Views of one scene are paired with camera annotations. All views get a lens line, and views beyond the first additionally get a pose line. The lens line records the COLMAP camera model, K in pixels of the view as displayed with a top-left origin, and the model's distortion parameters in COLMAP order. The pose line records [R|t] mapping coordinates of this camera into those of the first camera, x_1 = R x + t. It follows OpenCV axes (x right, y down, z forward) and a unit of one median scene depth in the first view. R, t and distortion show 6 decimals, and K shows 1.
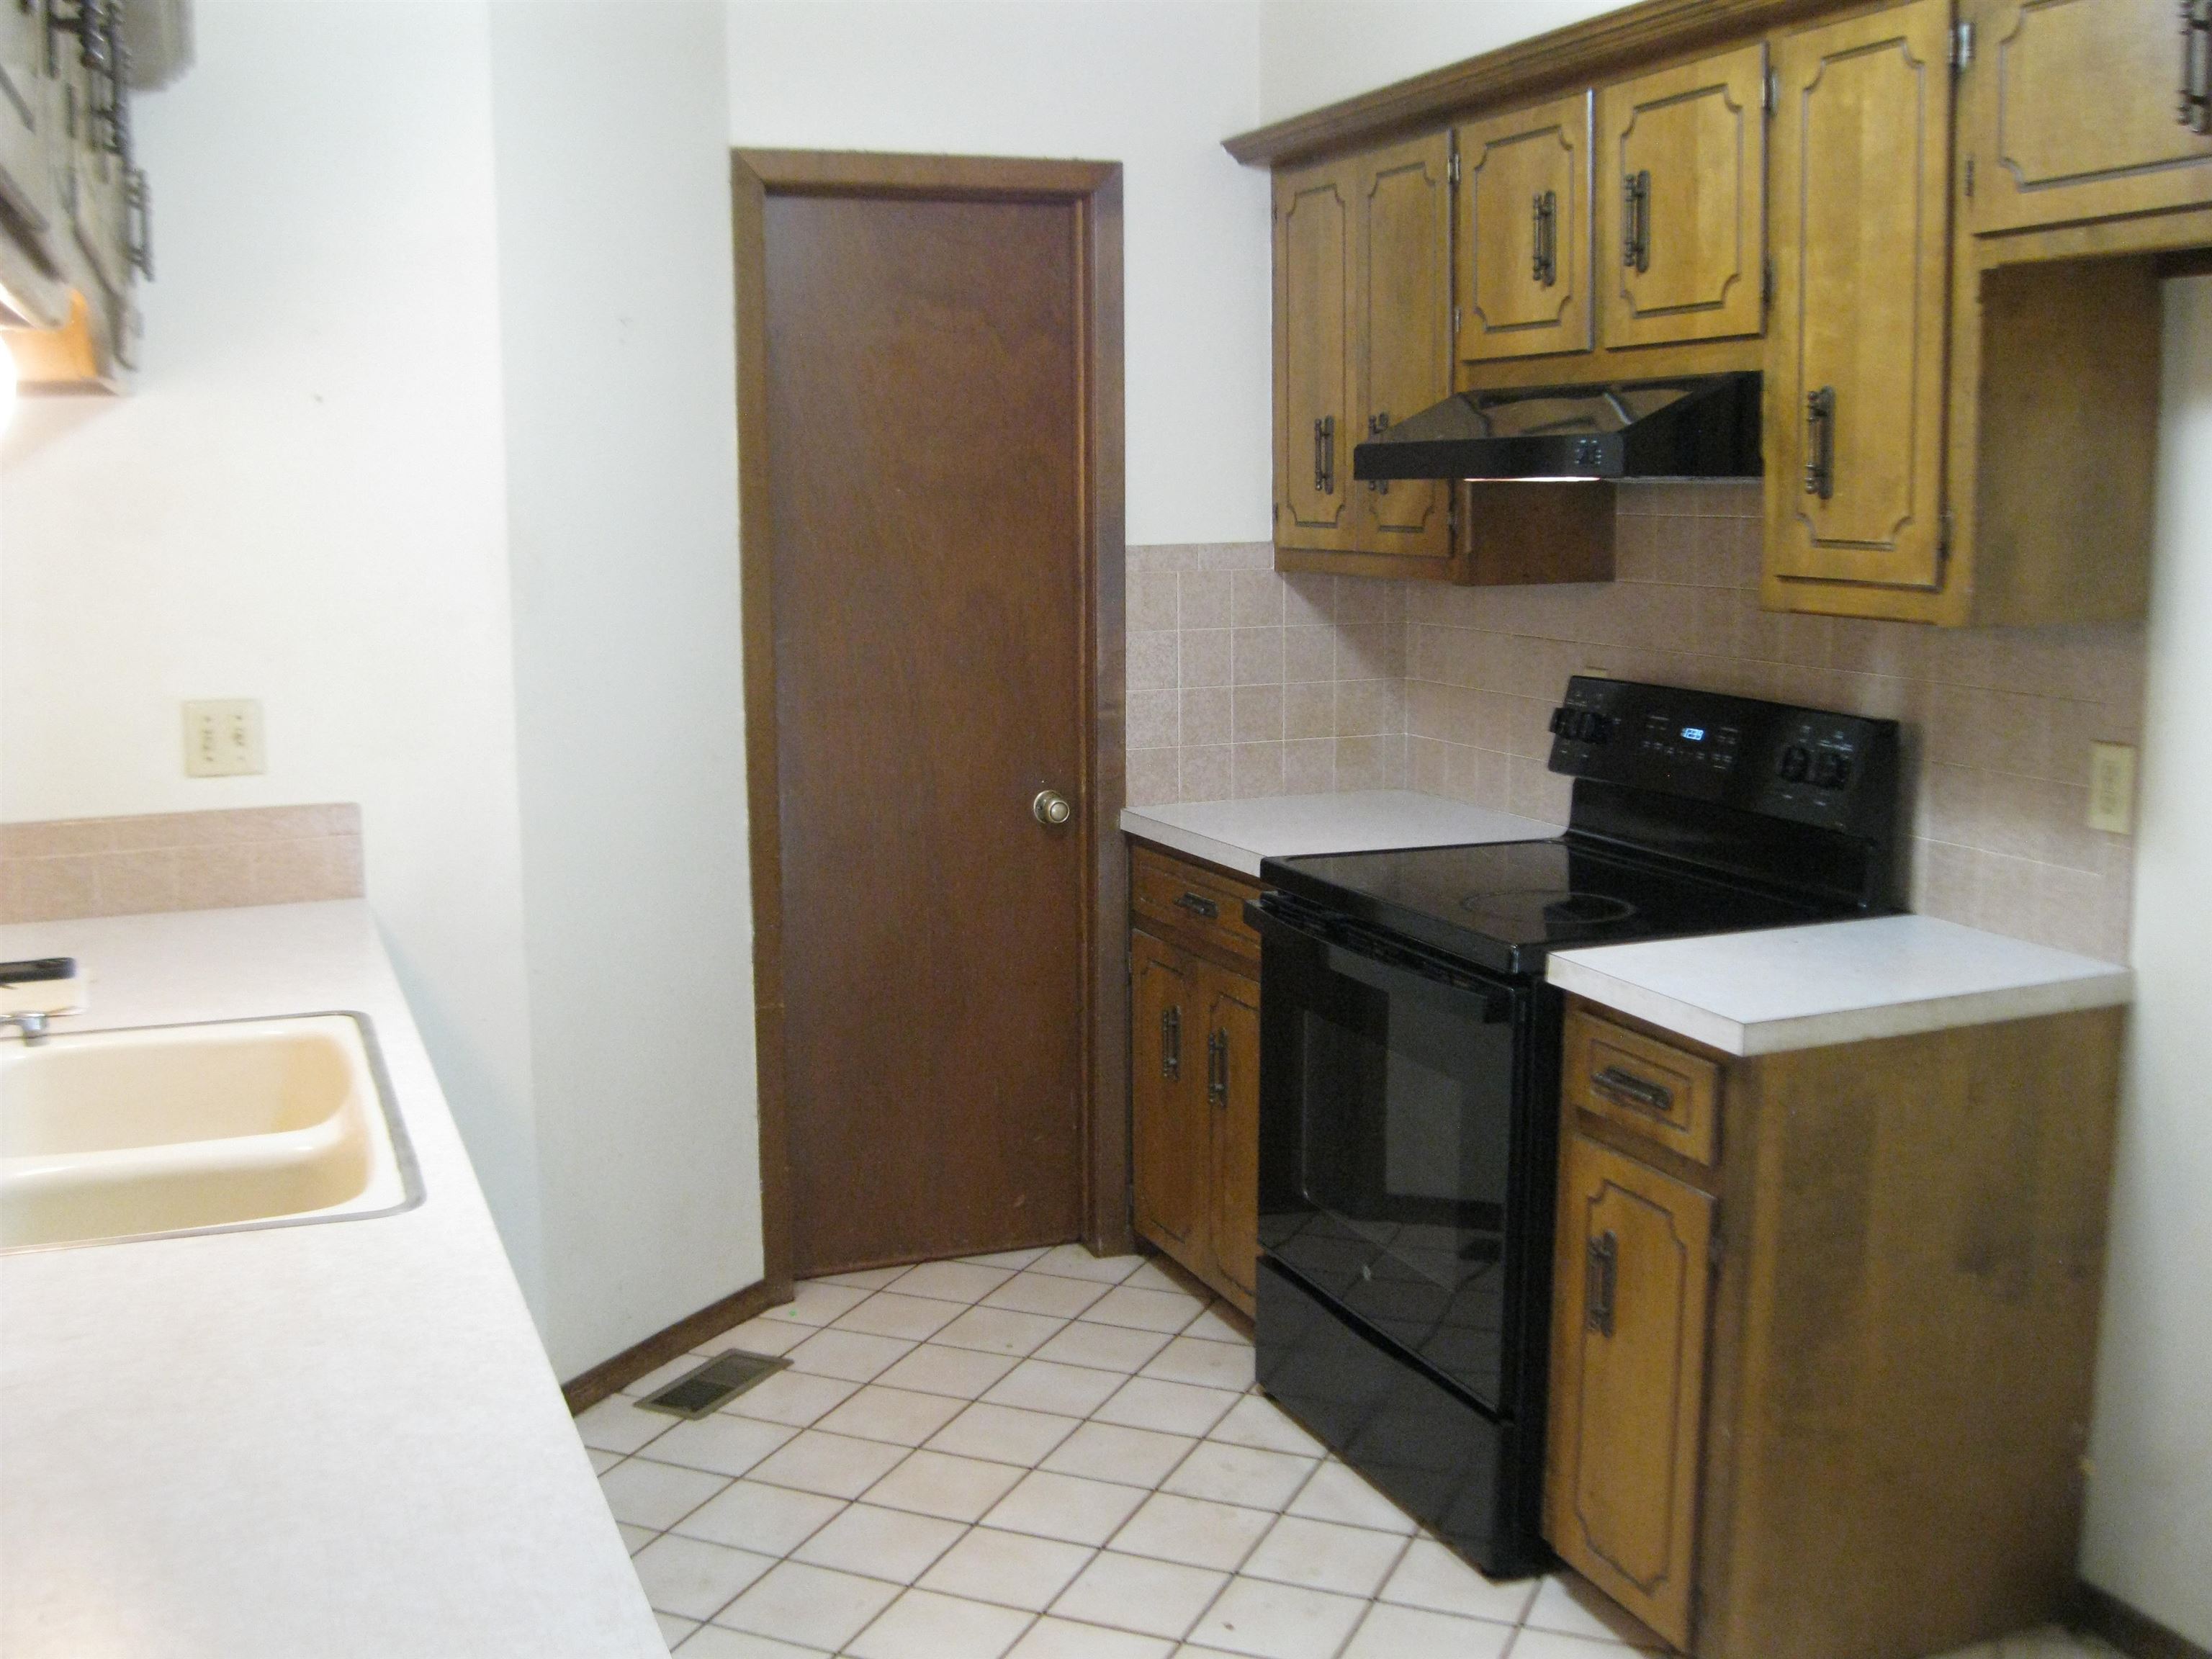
lens RADIAL K [[2256.7, 0, 1125.1], [0, 2256.7, 858.3], [0, 0, 1]] dist [-0.120007, 0.046369]
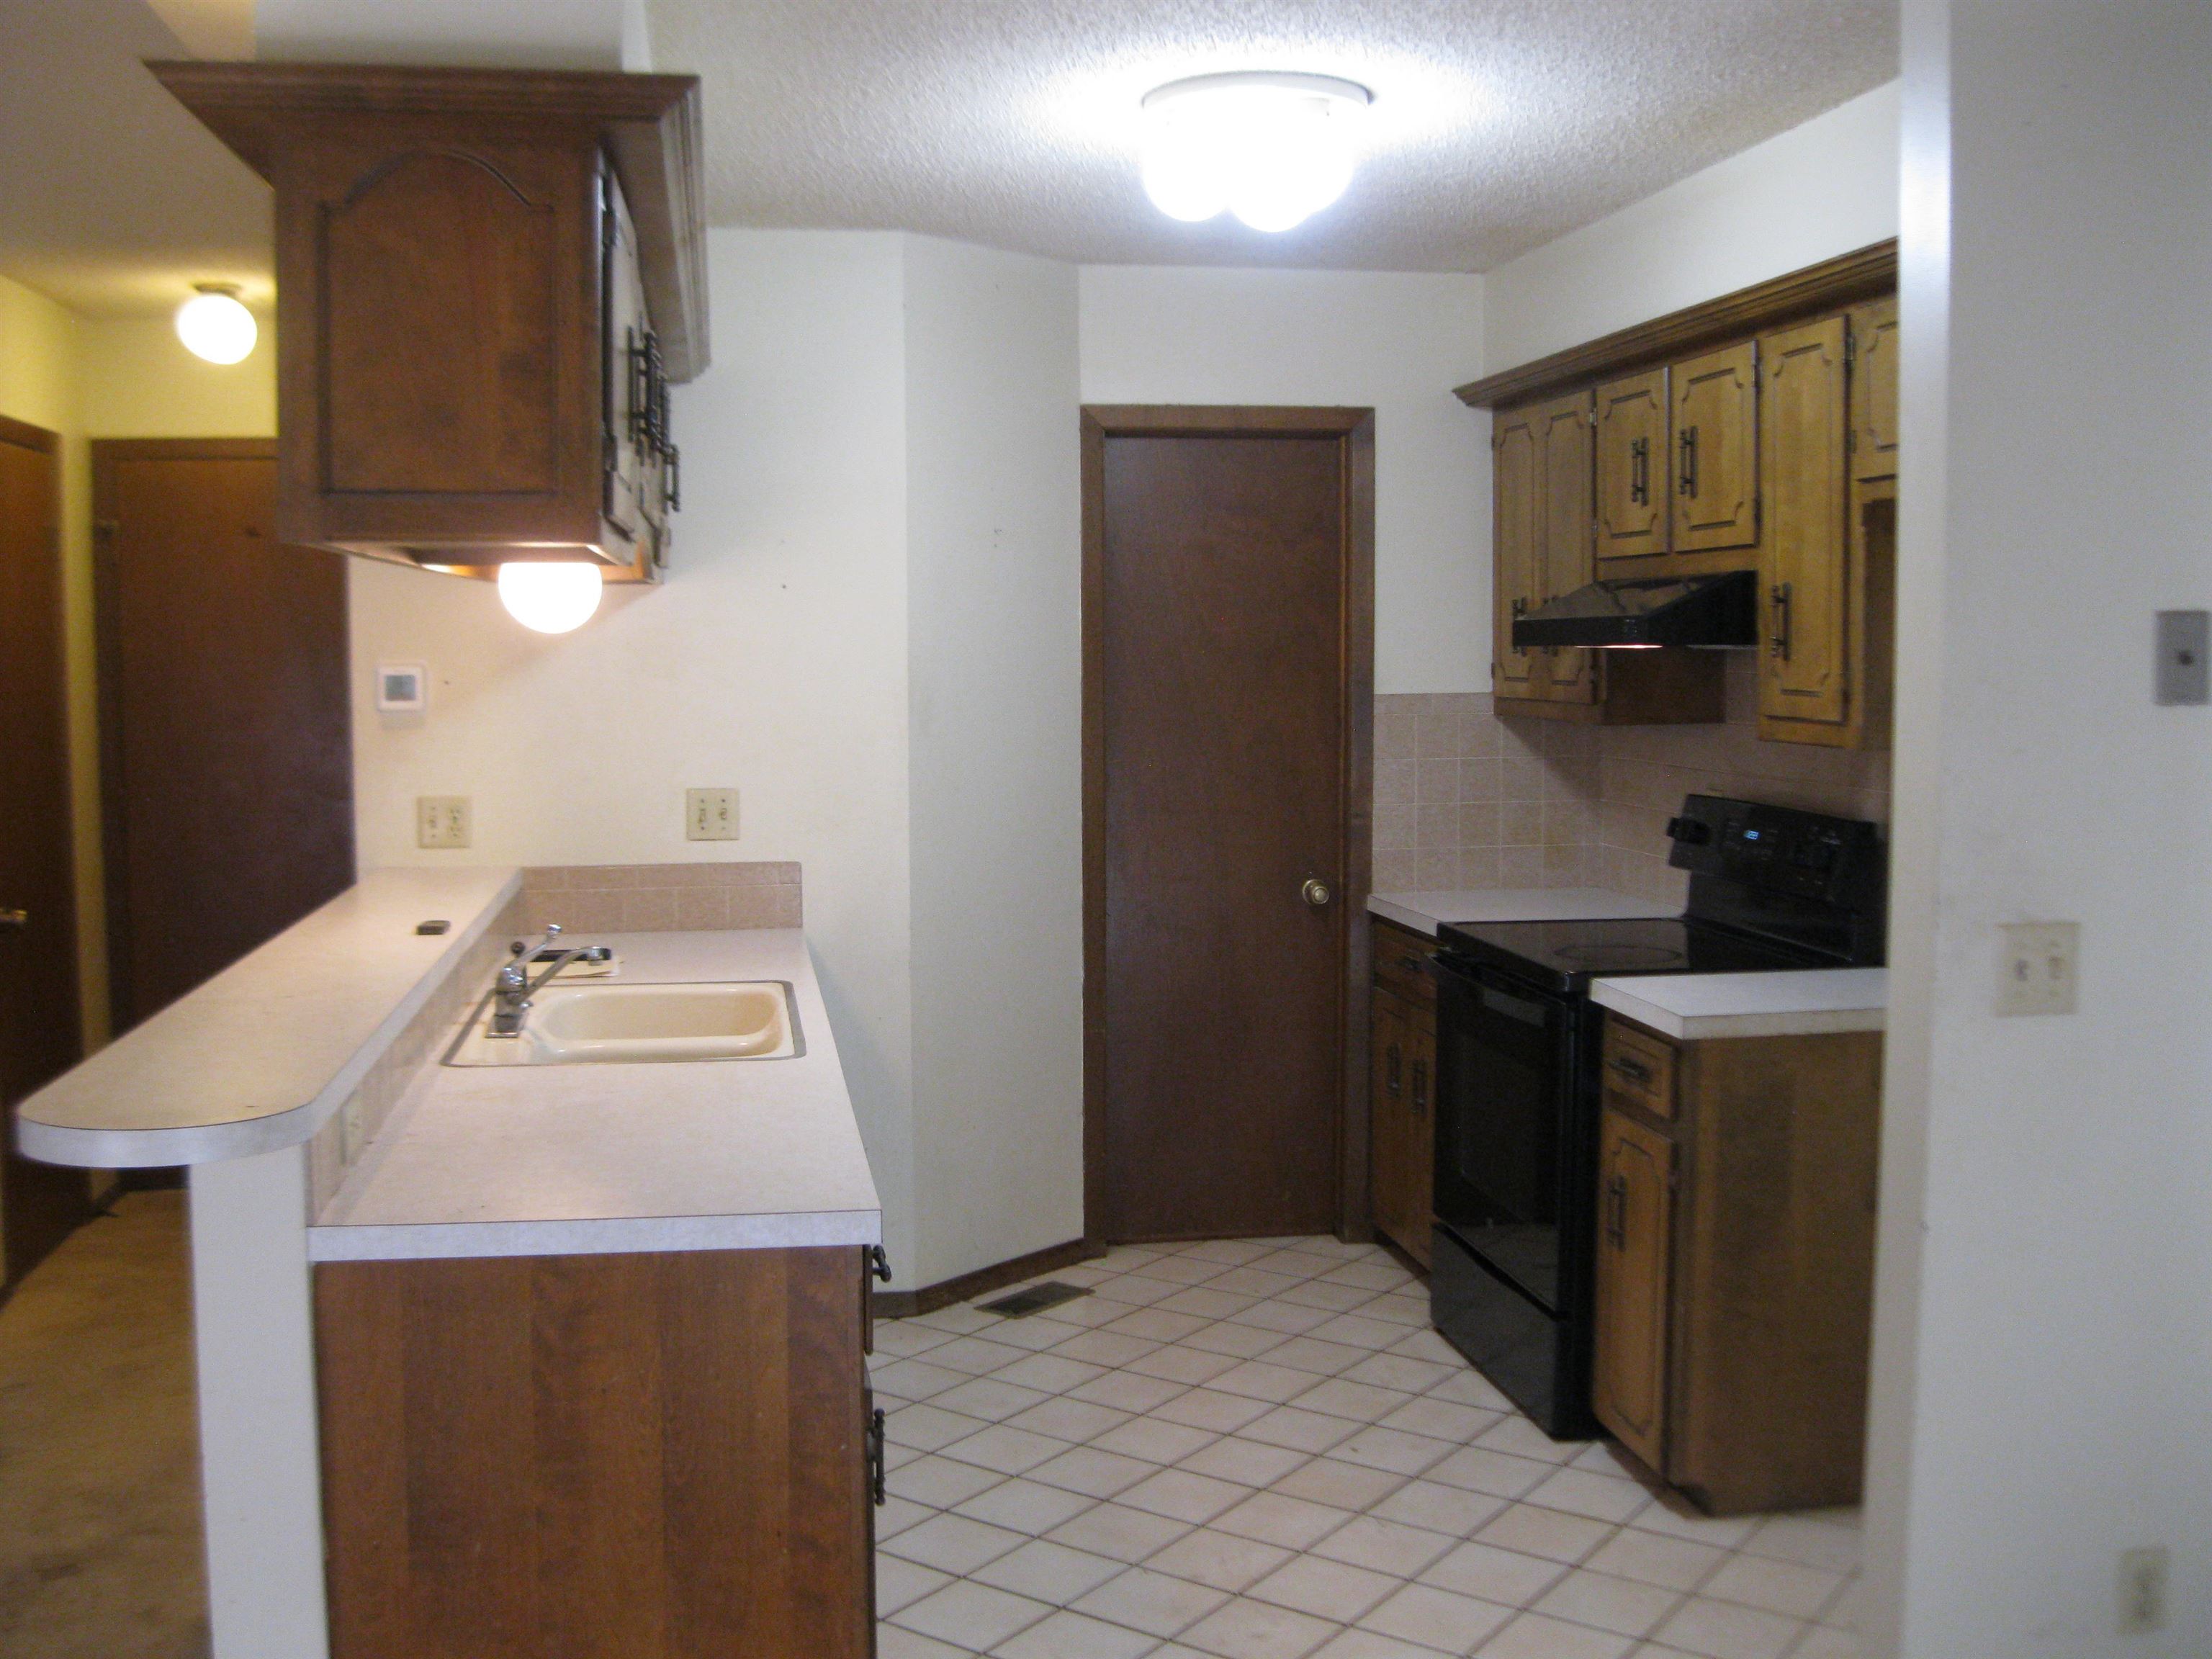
lens RADIAL K [[2256.7, 0, 1125.1], [0, 2256.7, 858.3], [0, 0, 1]] dist [-0.120007, 0.046369]
pose [[0.977651, 0.022795, -0.208994, 0.158554], [-0.037087, 0.997214, -0.064721, 0.056013], [0.206936, 0.071025, 0.975773, -0.364633]]
